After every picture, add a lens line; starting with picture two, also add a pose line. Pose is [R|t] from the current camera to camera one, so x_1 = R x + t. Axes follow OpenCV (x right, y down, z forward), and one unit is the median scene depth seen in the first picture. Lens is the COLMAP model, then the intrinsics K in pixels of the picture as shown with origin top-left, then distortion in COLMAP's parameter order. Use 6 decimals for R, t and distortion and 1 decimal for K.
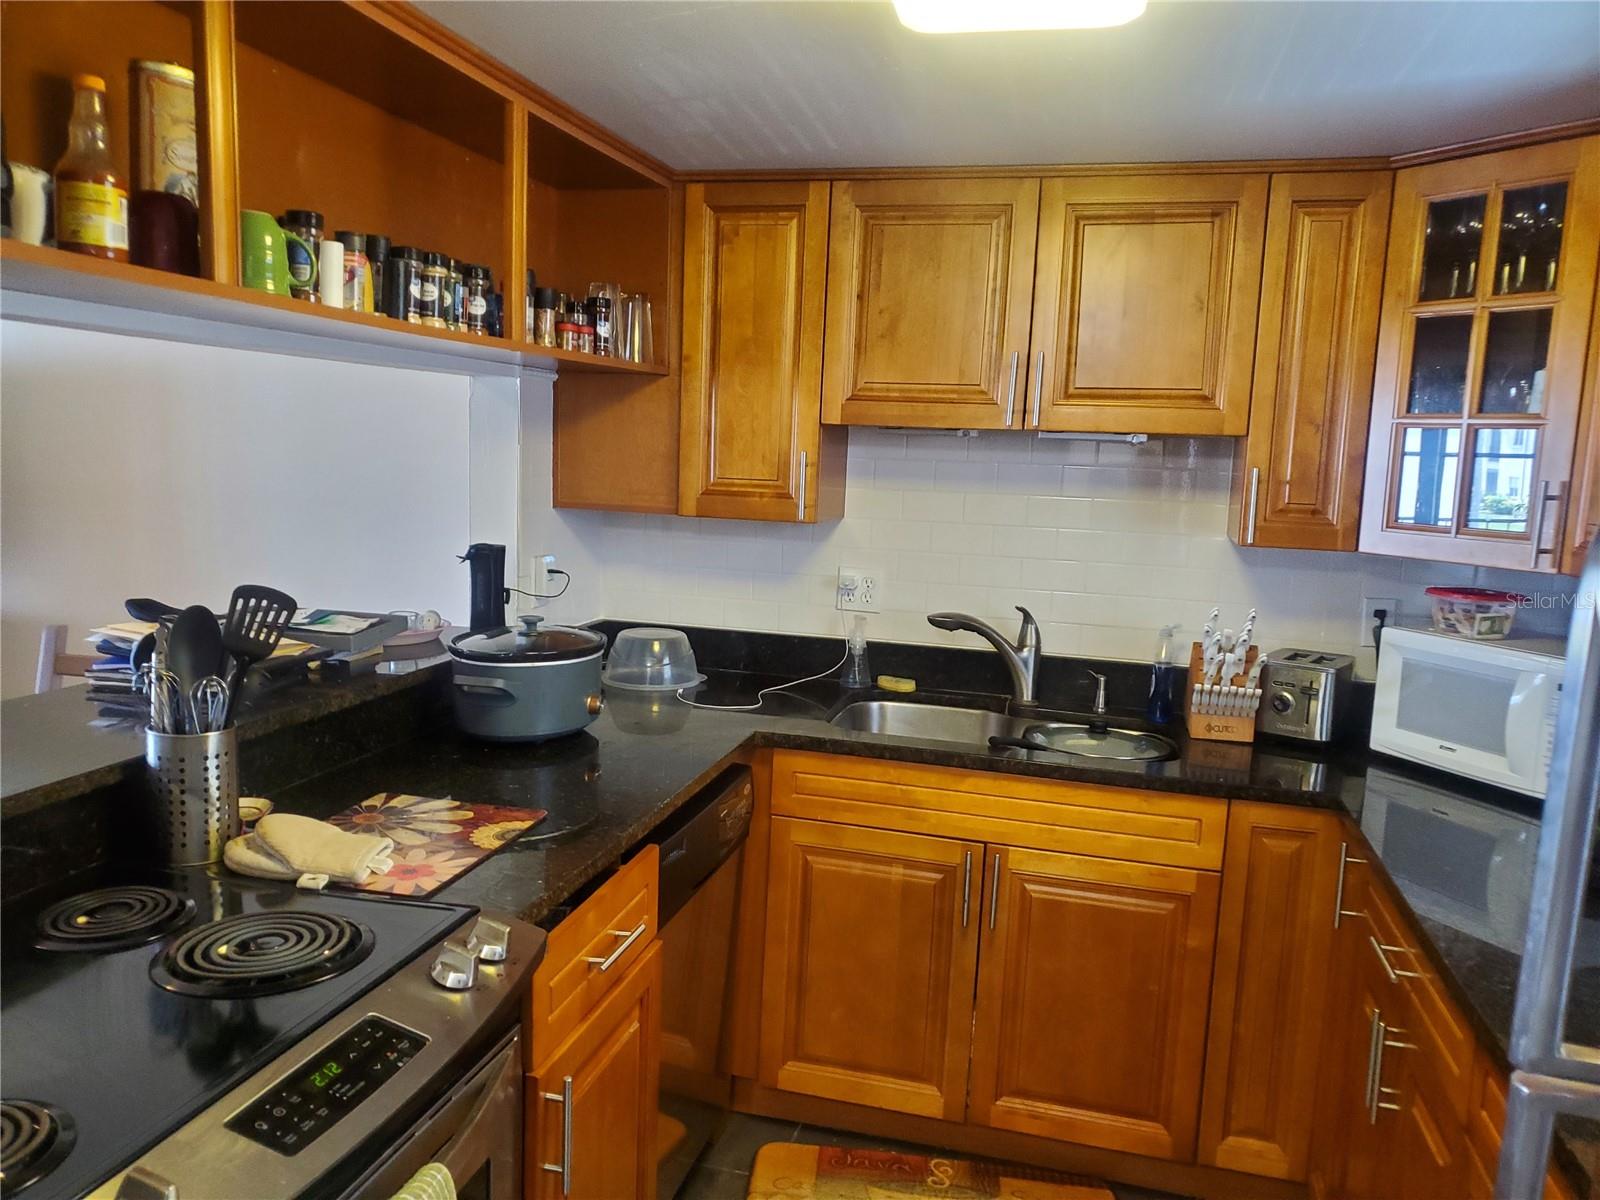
lens RADIAL K [[1209.9, 0, 800.0], [0, 1209.9, 600.0], [0, 0, 1]] dist [0.004340, -0.051911]
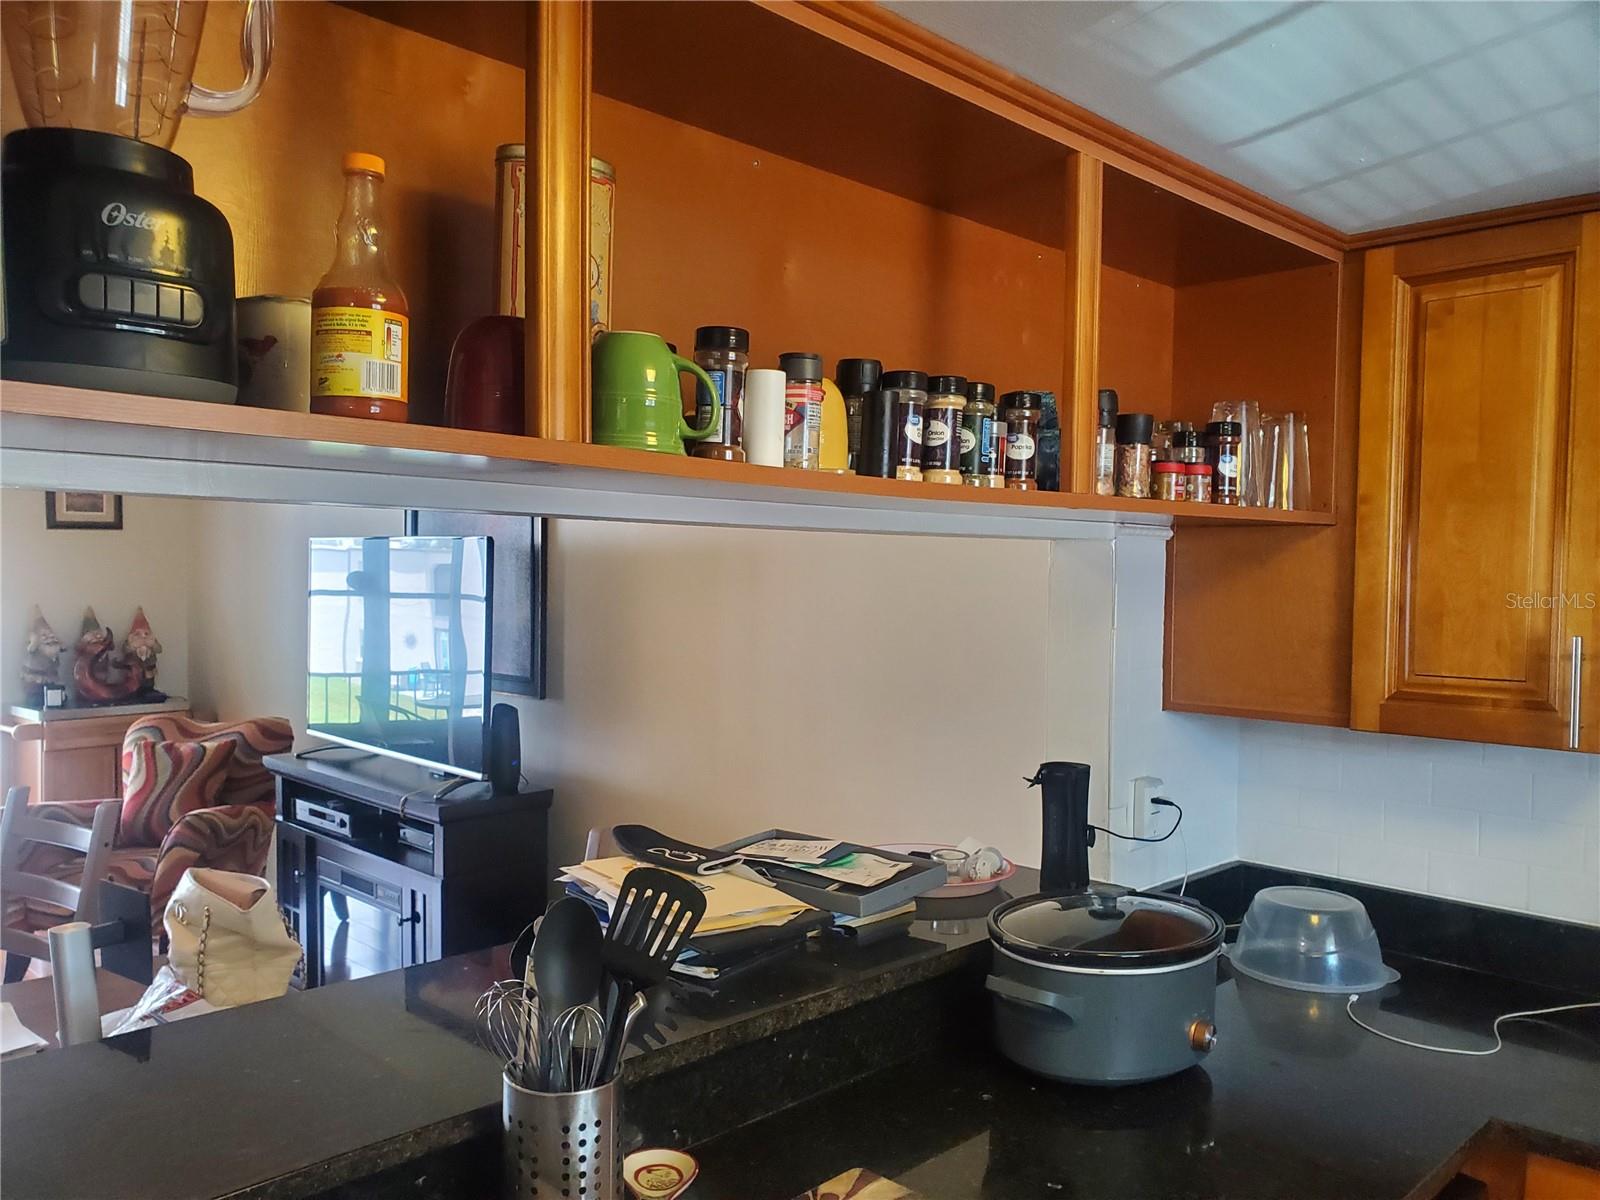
lens RADIAL K [[1247.0, 0, 754.5], [0, 1247.0, 622.6], [0, 0, 1]] dist [0.013670, 0.007731]
pose [[0.849553, -0.007697, -0.527447, -0.020306], [-0.046862, 0.994839, -0.089998, -0.071112], [0.525417, 0.101175, 0.844808, 0.321850]]
